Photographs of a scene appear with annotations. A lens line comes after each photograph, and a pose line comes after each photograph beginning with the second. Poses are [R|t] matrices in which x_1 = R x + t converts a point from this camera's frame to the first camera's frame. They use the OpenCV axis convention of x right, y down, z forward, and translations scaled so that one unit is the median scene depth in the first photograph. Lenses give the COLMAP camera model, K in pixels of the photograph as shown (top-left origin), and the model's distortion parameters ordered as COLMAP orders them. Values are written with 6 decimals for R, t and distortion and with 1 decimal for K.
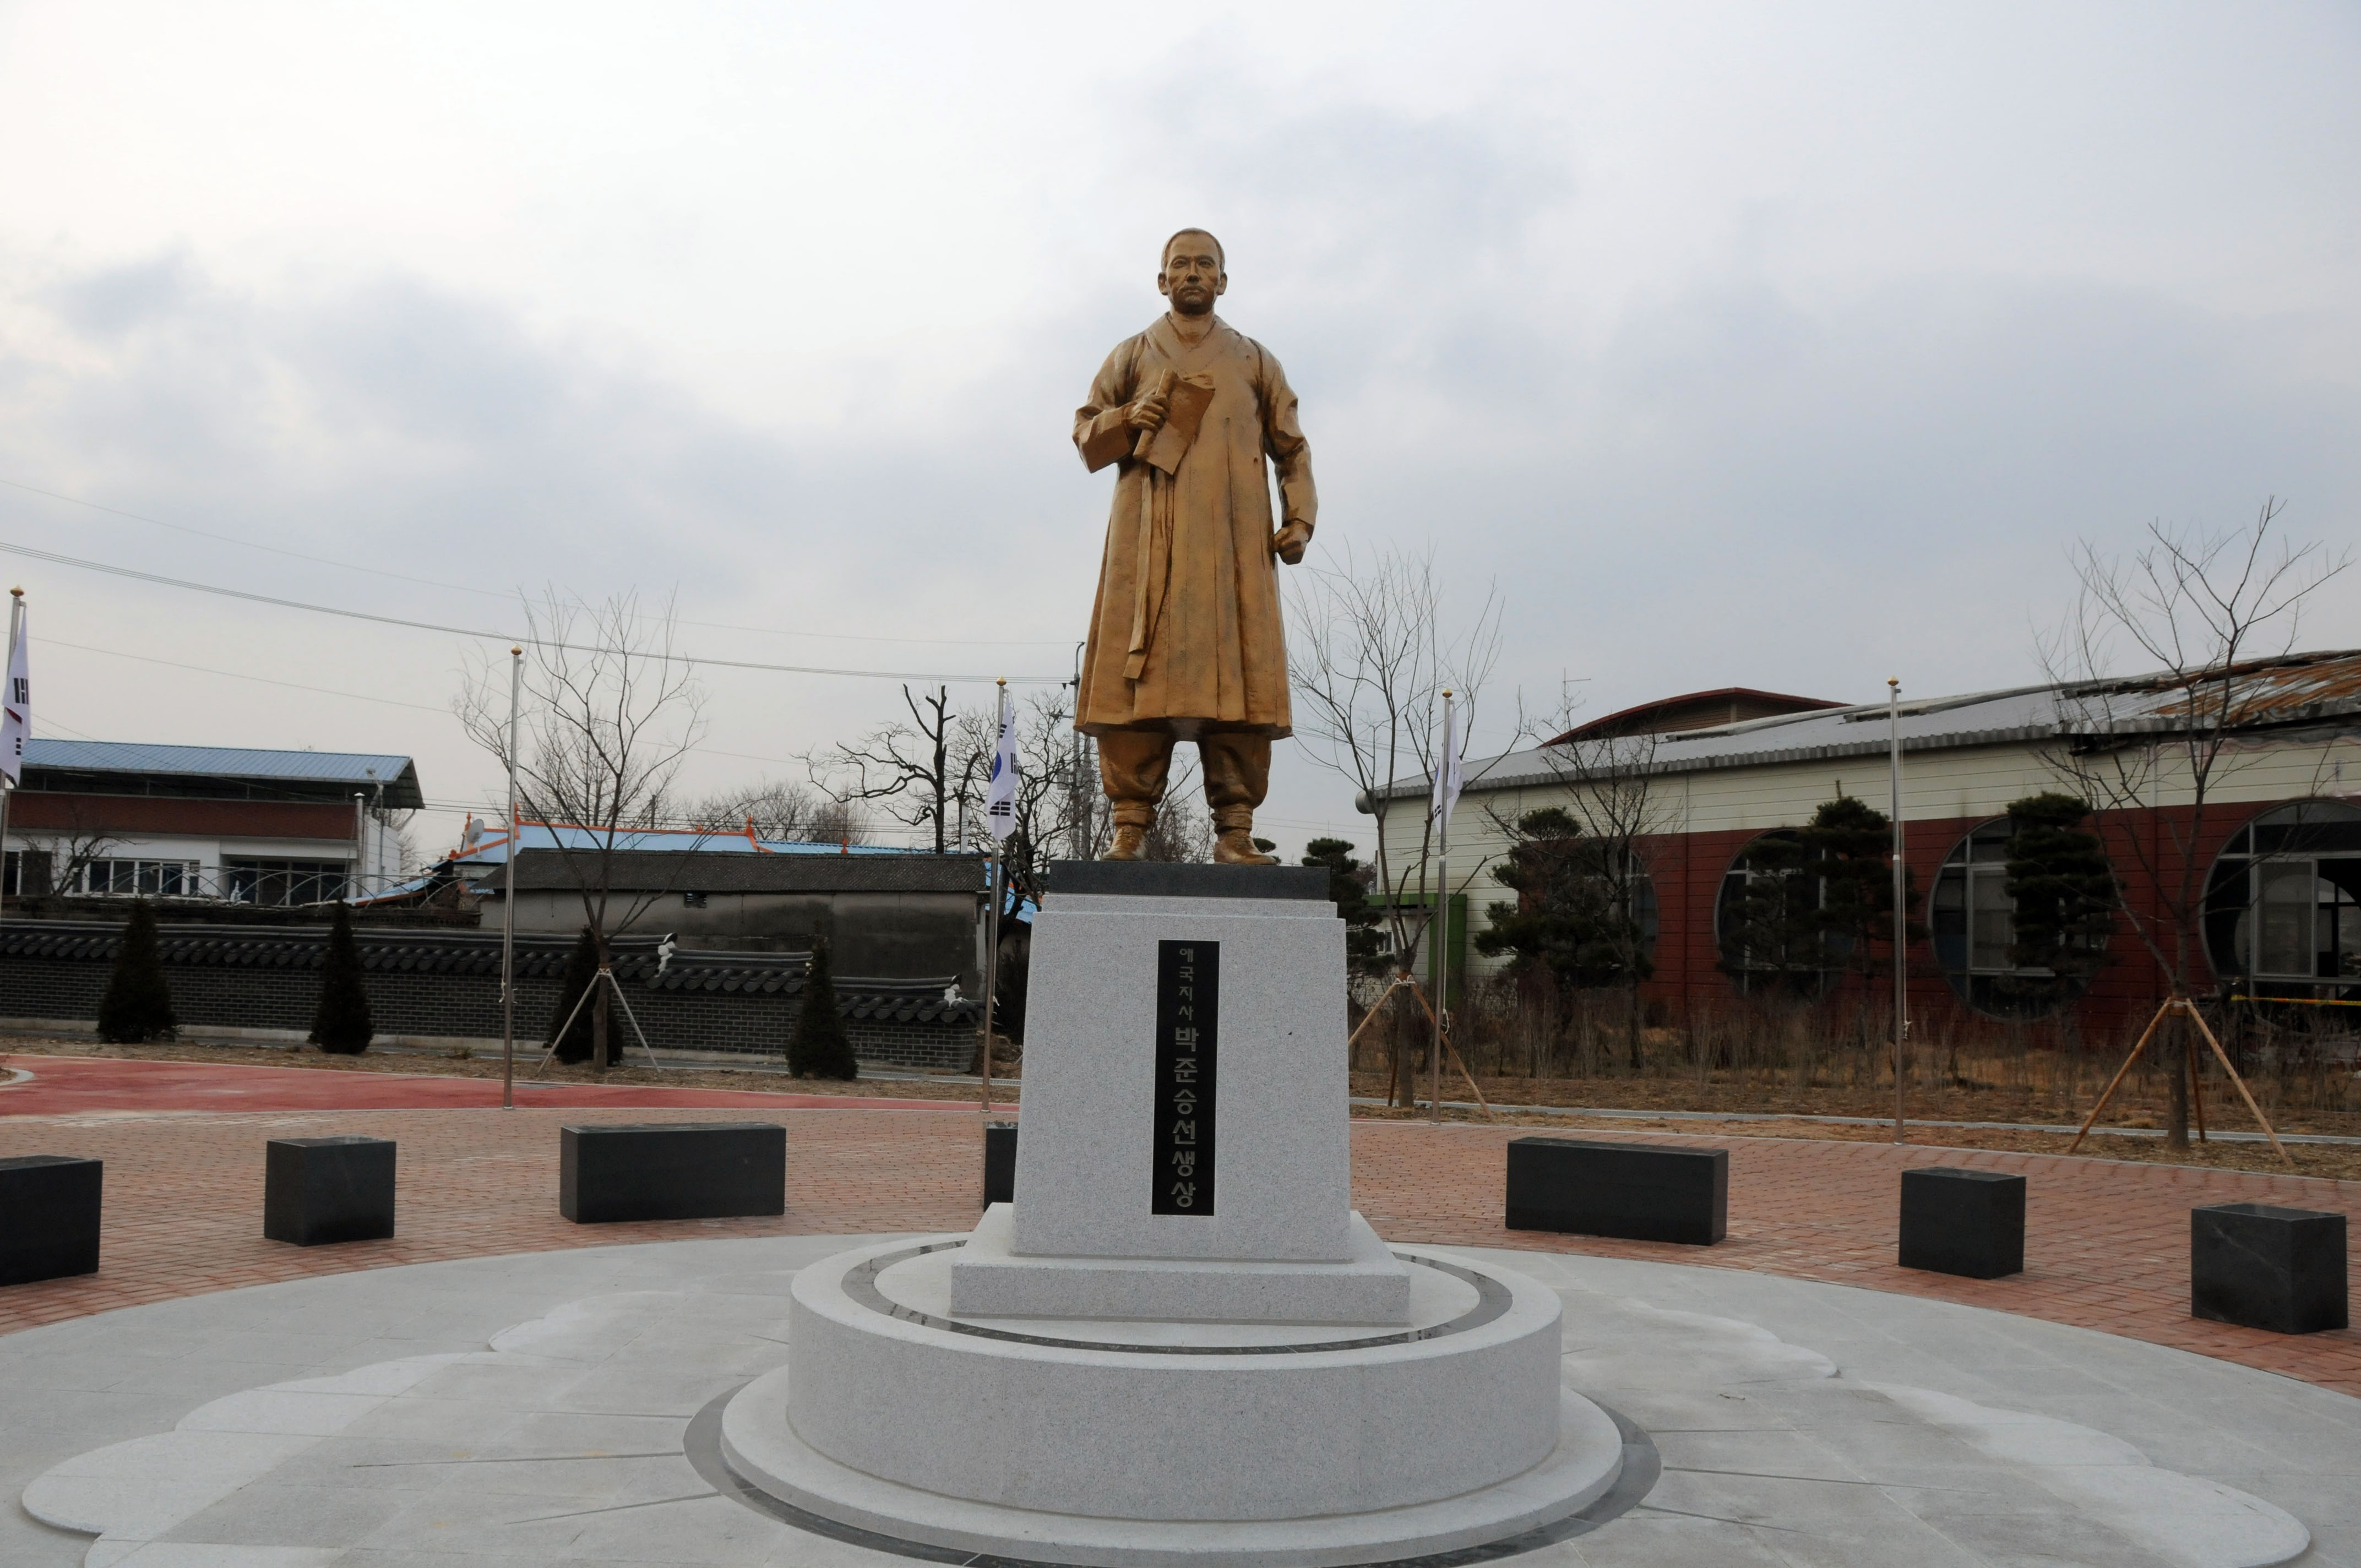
lens RADIAL K [[1897.0, 0, 1167.5], [0, 1897.0, 843.3], [0, 0, 1]] dist [-0.153784, 0.094297]
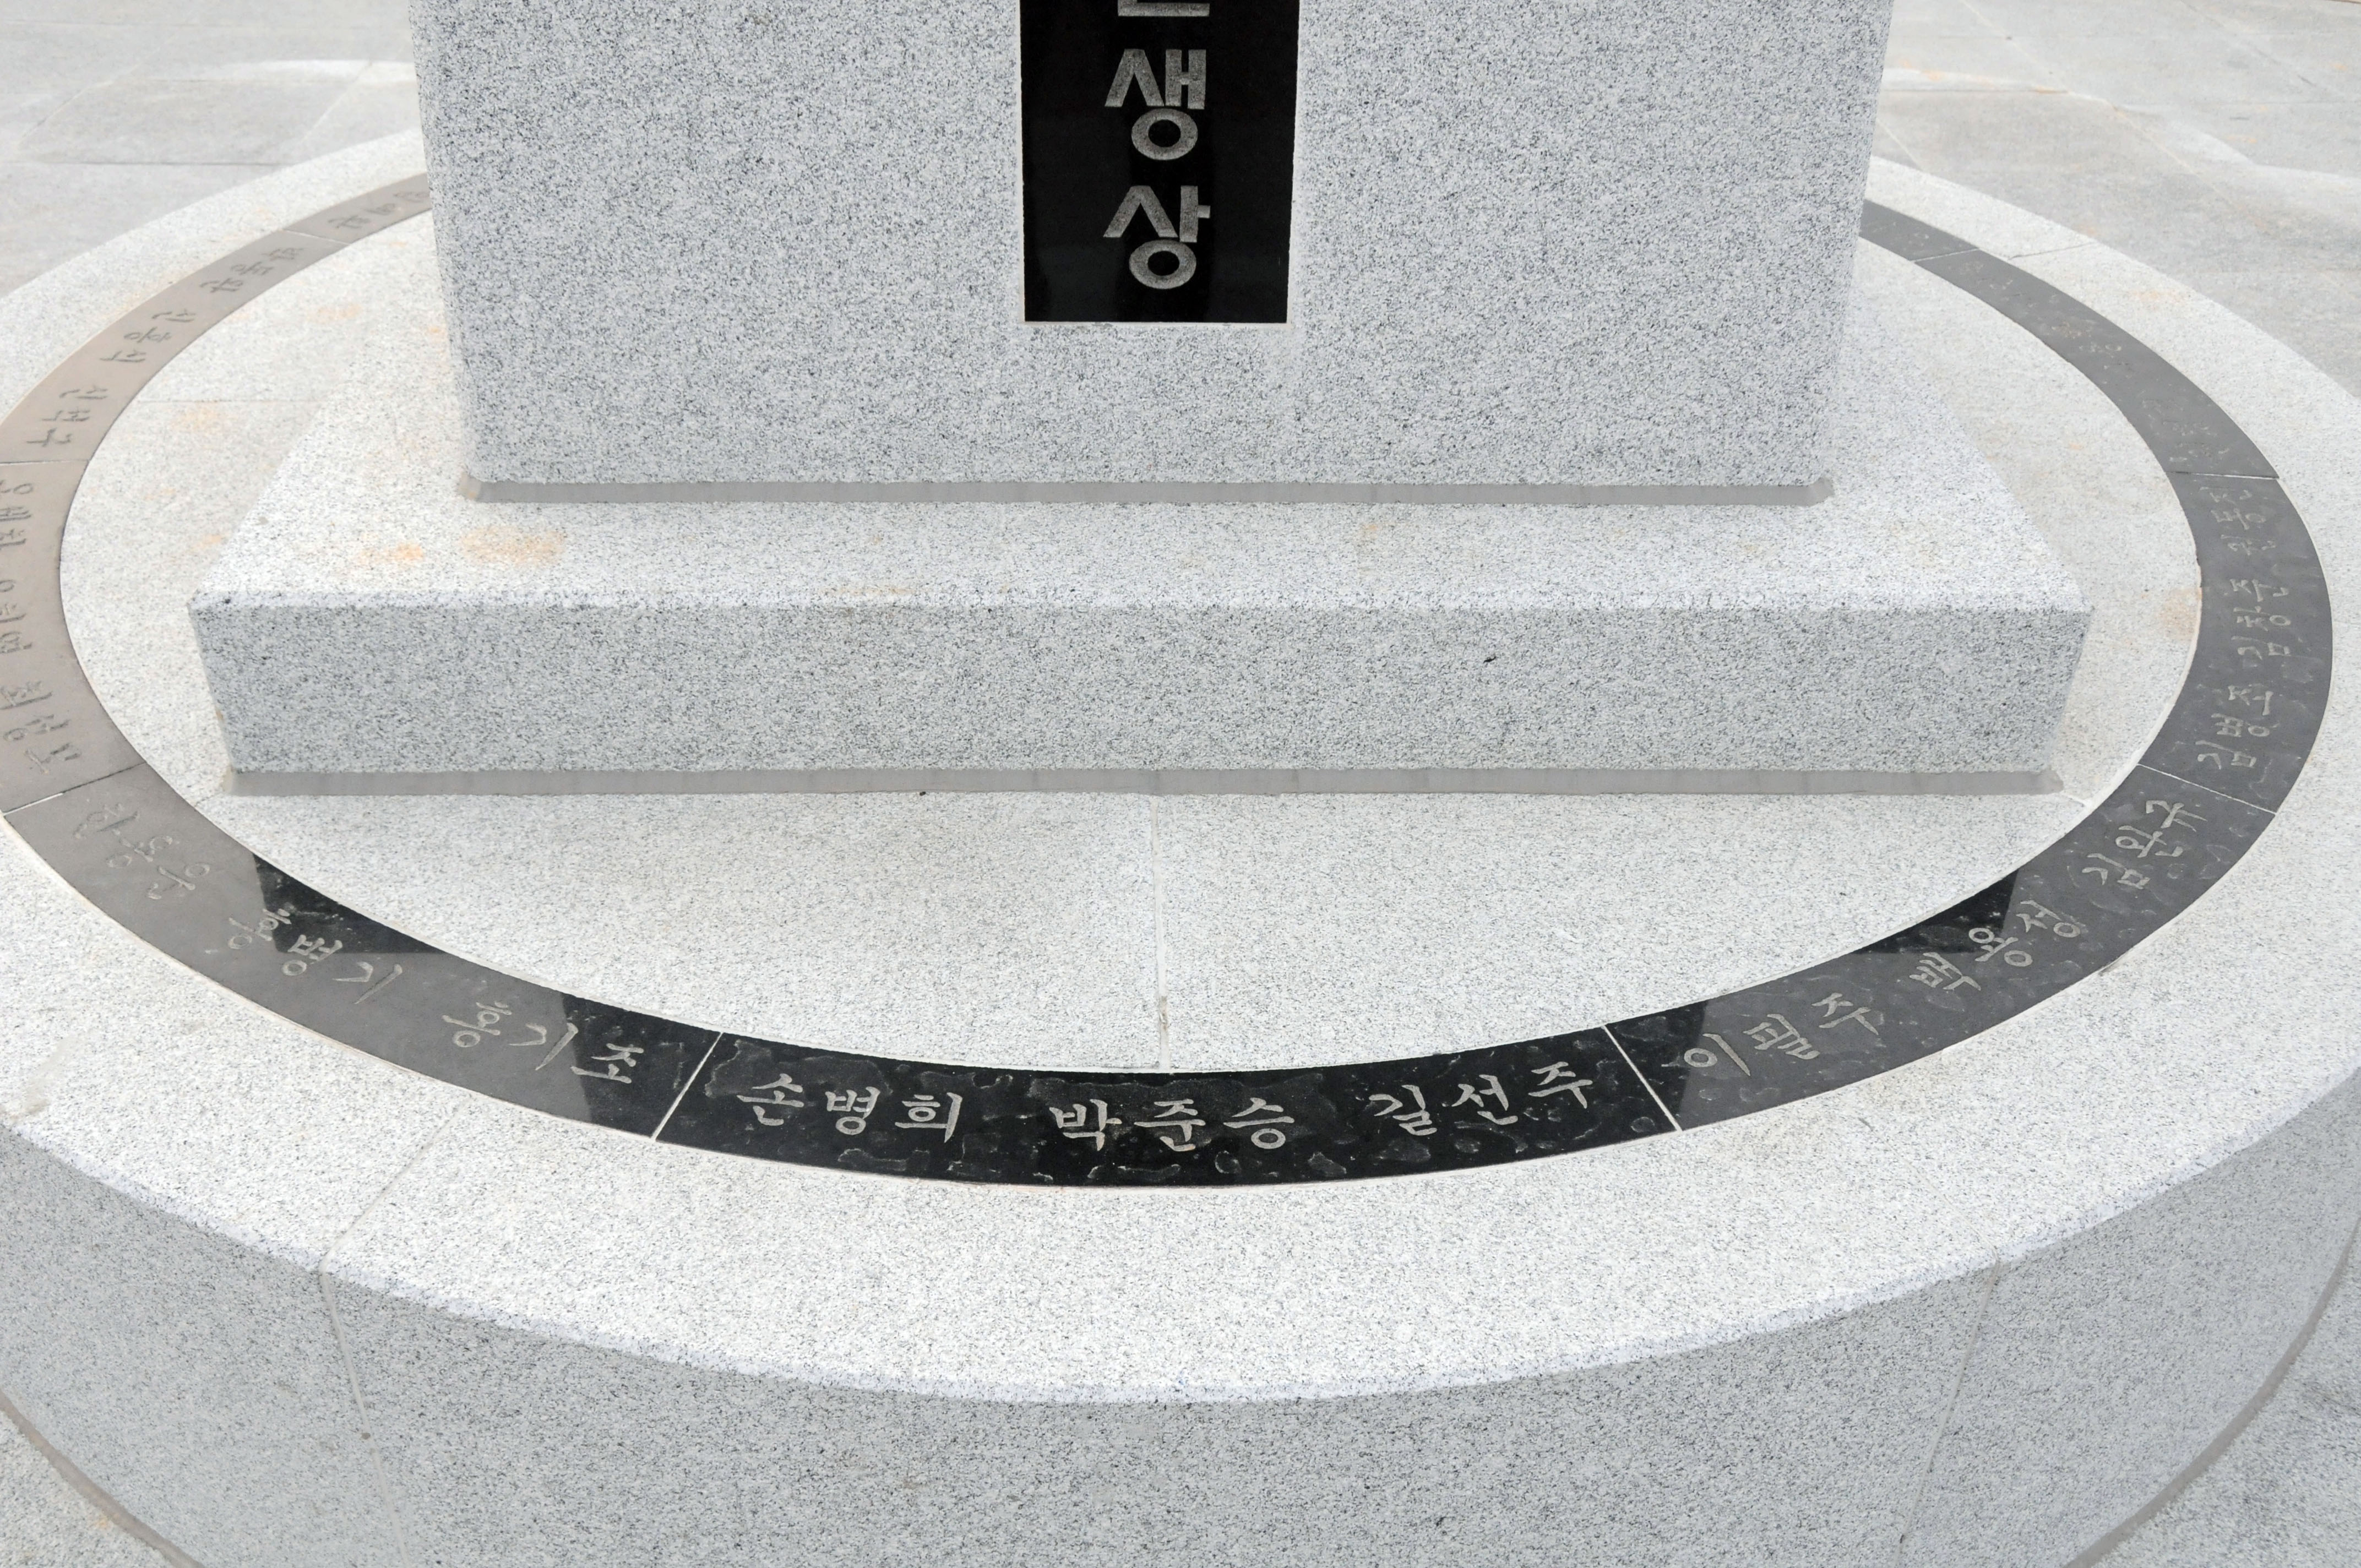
lens RADIAL K [[2239.4, 0, 1157.1], [0, 2239.4, 831.0], [0, 0, 1]] dist [-0.049147, 0.000000]
pose [[0.999903, -0.013475, 0.003464, 0.001929], [0.008343, 0.779941, 0.625798, 0.021050], [-0.011134, -0.625708, 0.779978, 0.221360]]
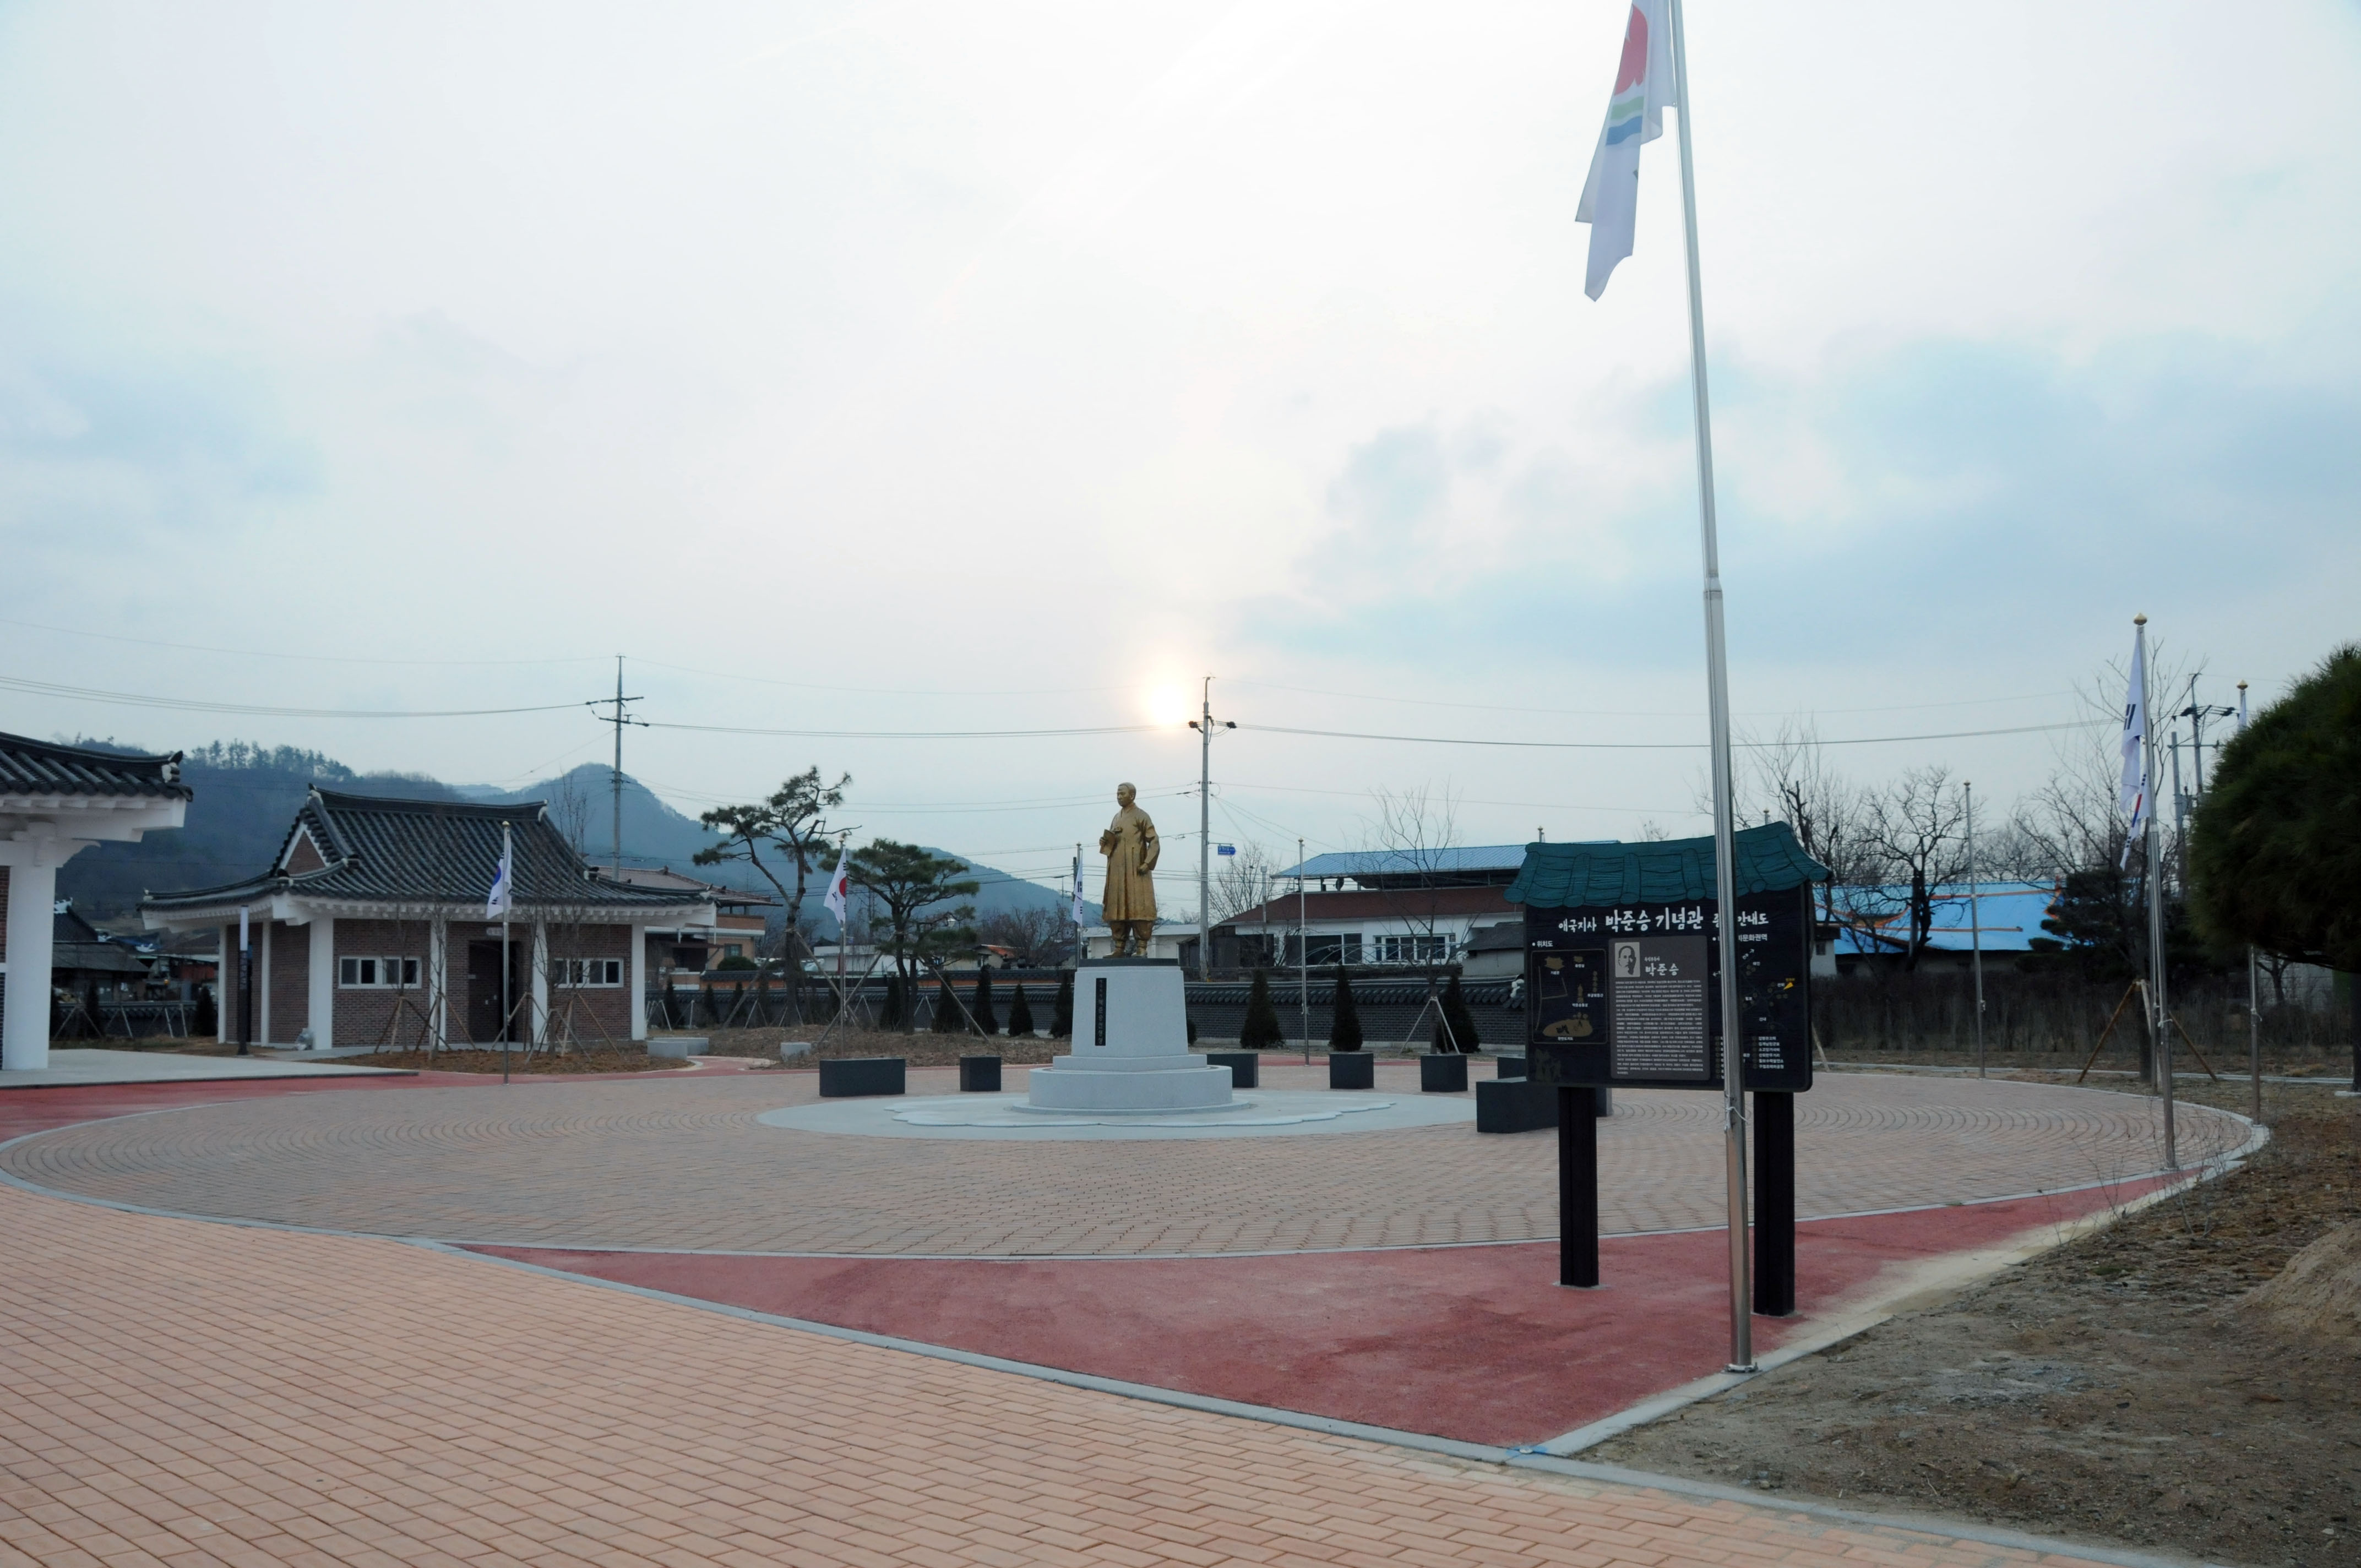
lens RADIAL K [[1897.0, 0, 1188.2], [0, 1897.0, 808.1], [0, 0, 1]] dist [-0.153784, 0.094297]
pose [[0.732462, -0.095552, -0.674069, 0.871835], [0.068192, 0.995420, -0.067005, -0.008082], [0.677384, 0.003112, 0.735623, -0.550023]]
